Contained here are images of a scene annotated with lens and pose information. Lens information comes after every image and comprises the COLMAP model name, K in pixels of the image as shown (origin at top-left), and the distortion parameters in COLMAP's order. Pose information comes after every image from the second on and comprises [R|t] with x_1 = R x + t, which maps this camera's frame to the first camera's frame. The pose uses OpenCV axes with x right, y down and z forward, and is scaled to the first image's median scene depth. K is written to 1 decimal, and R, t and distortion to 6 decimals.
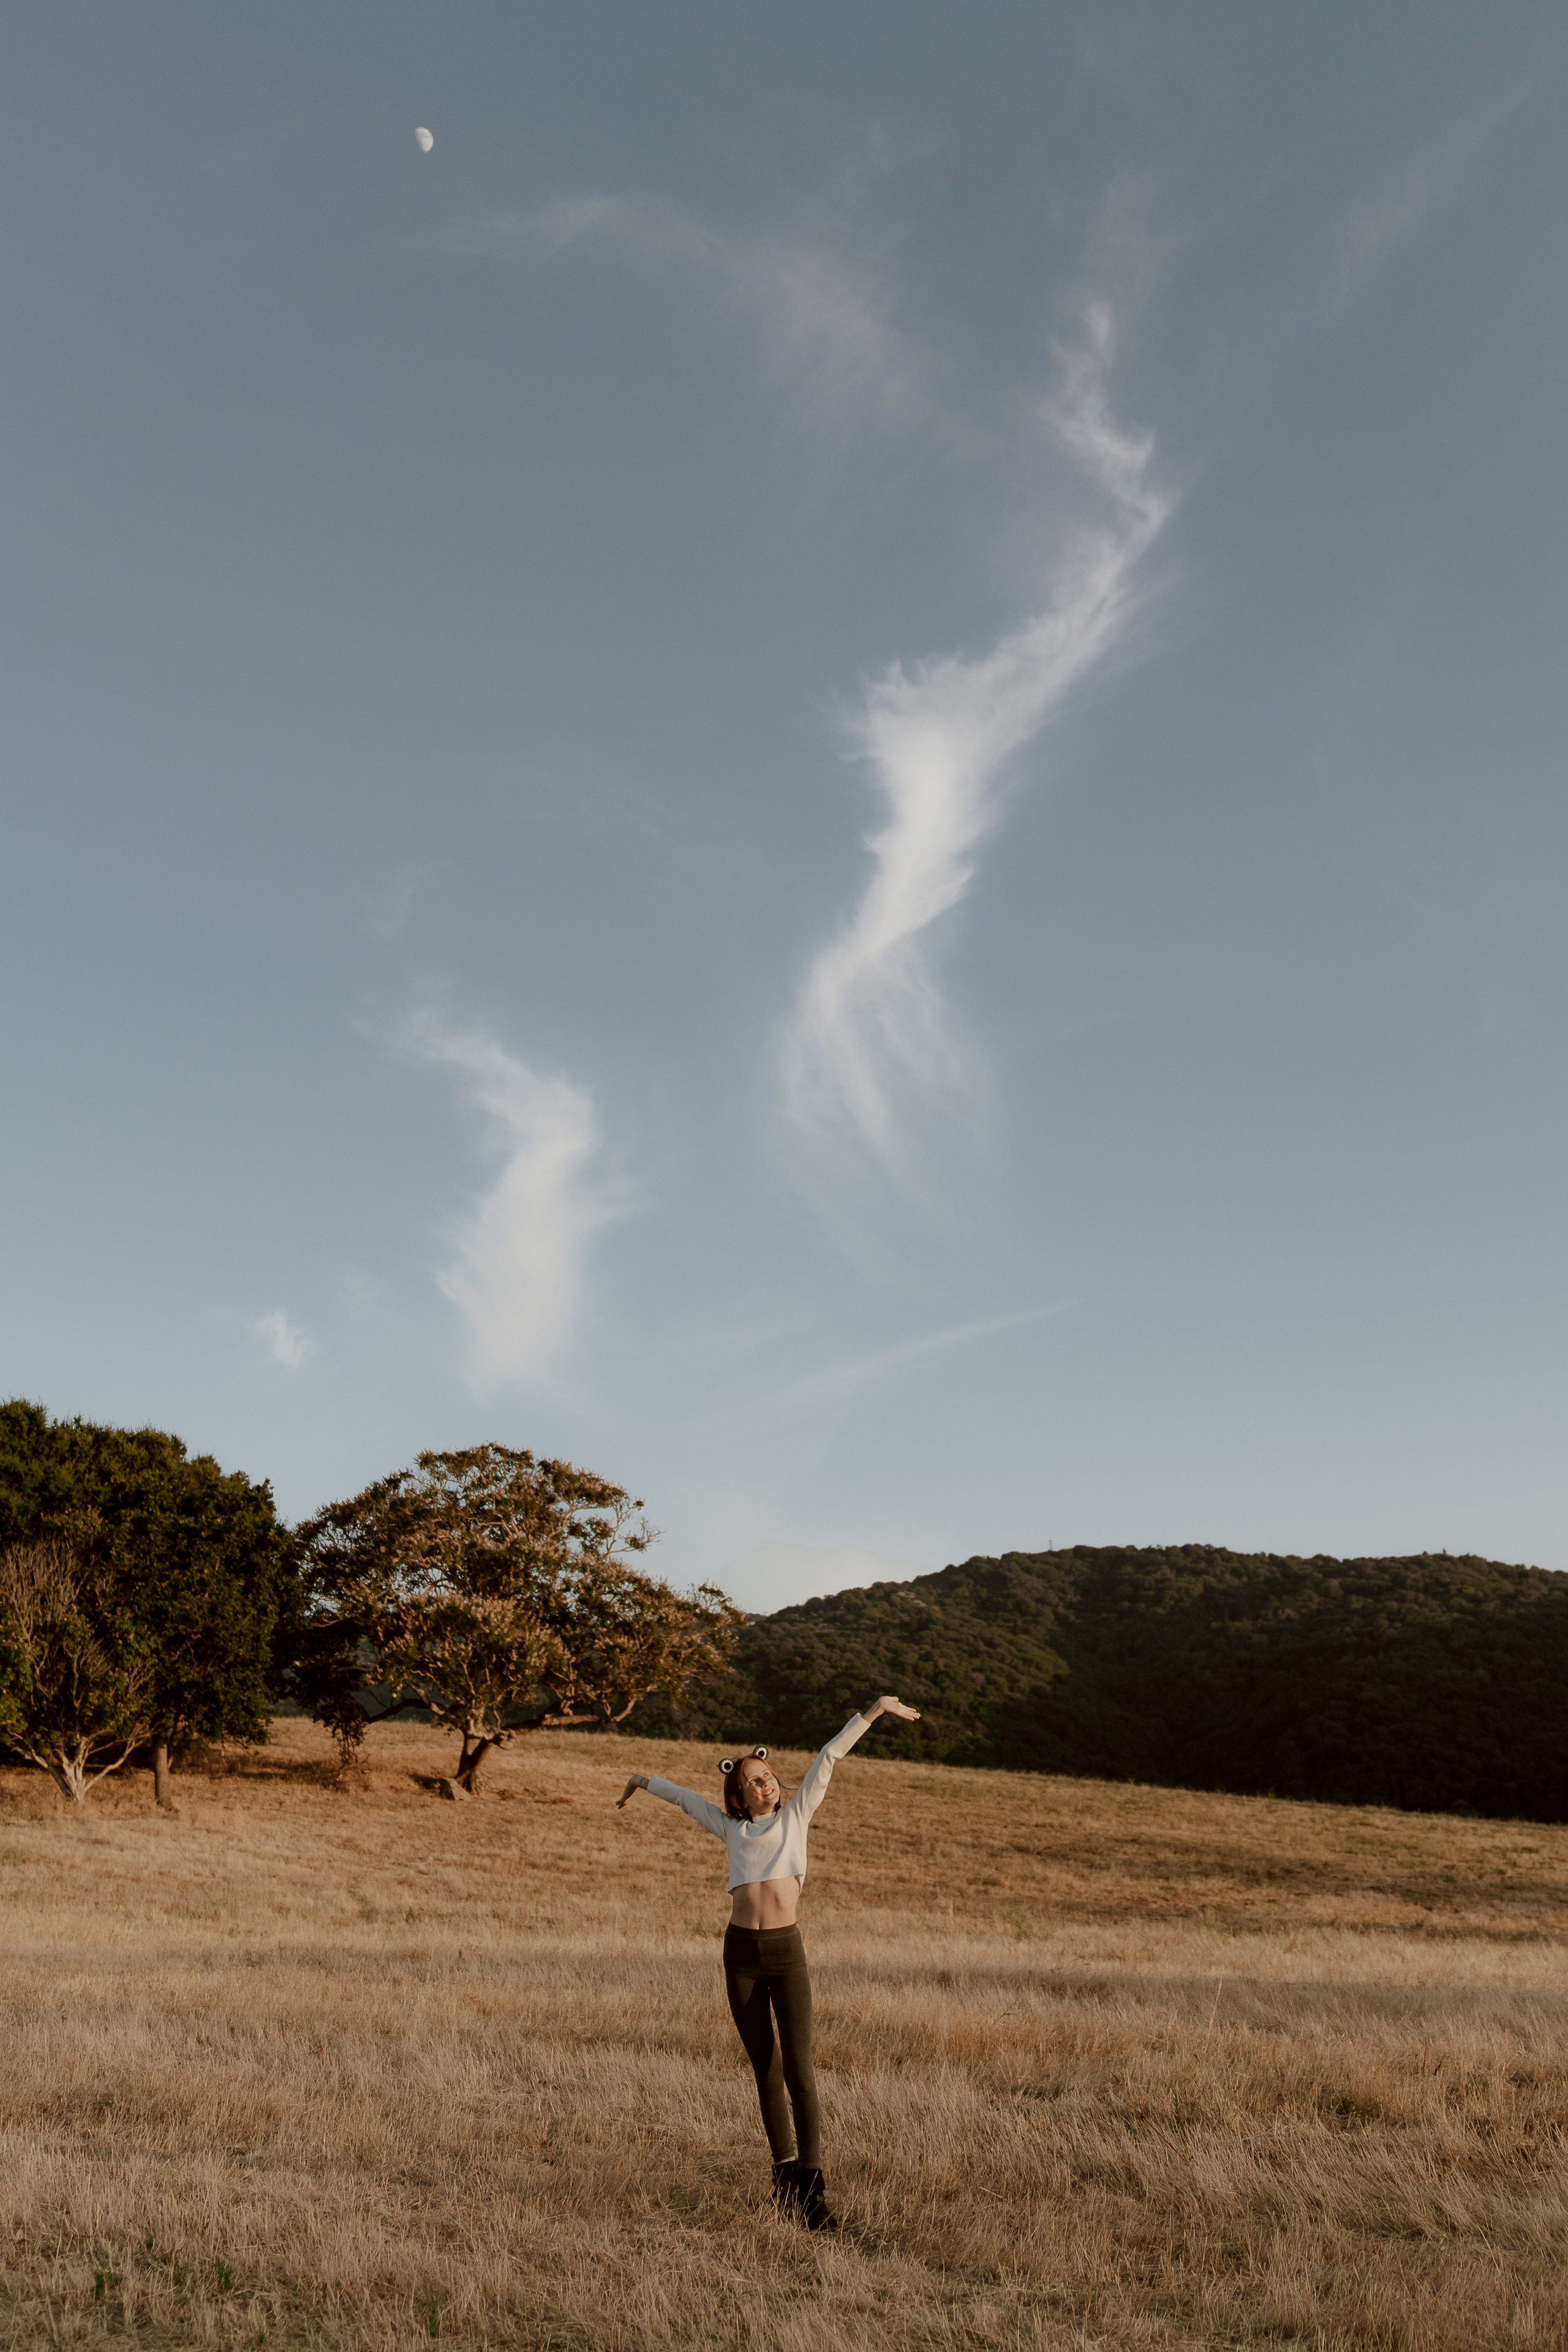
lens RADIAL K [[2286.5, 0, 784.0], [0, 2286.5, 1176.0], [0, 0, 1]] dist [0.001441, 0.020924]
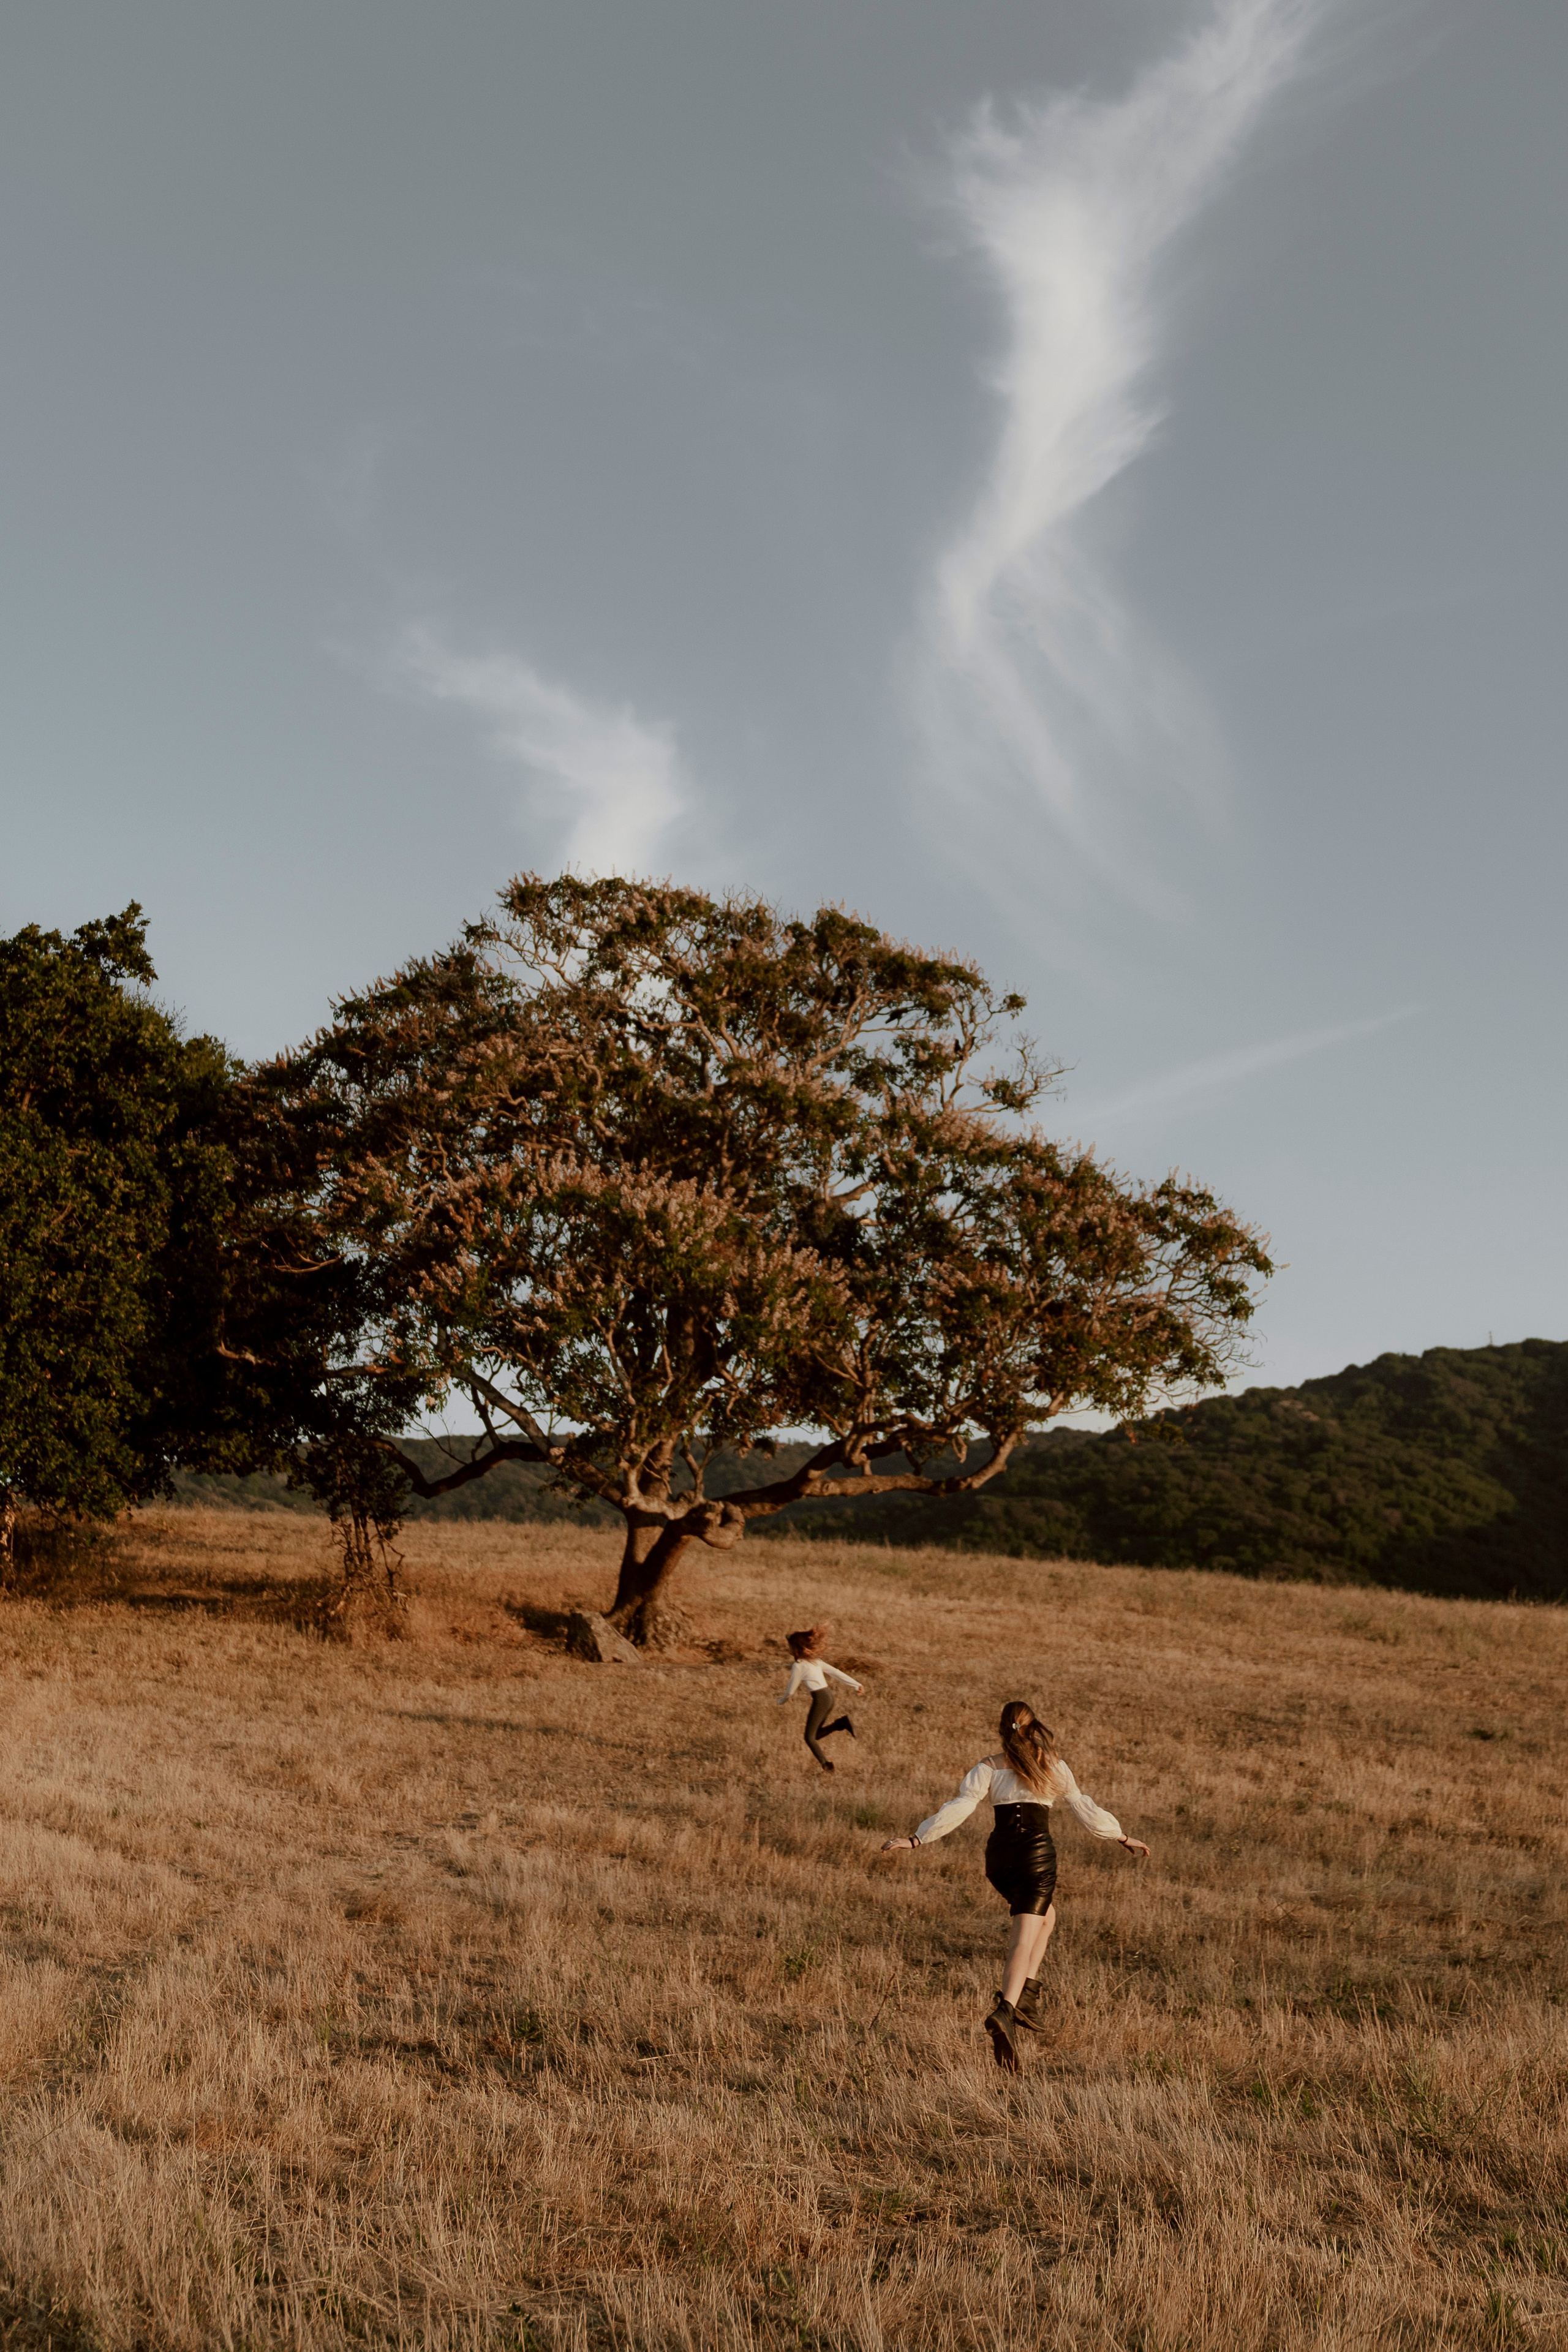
lens RADIAL K [[2966.0, 0, 784.0], [0, 2966.0, 1176.0], [0, 0, 1]] dist [0.018697, -0.000512]
pose [[0.994093, -0.008737, -0.108176, -0.043876], [0.019473, 0.994937, 0.098595, 0.113967], [0.106767, -0.100119, 0.989230, 0.411660]]
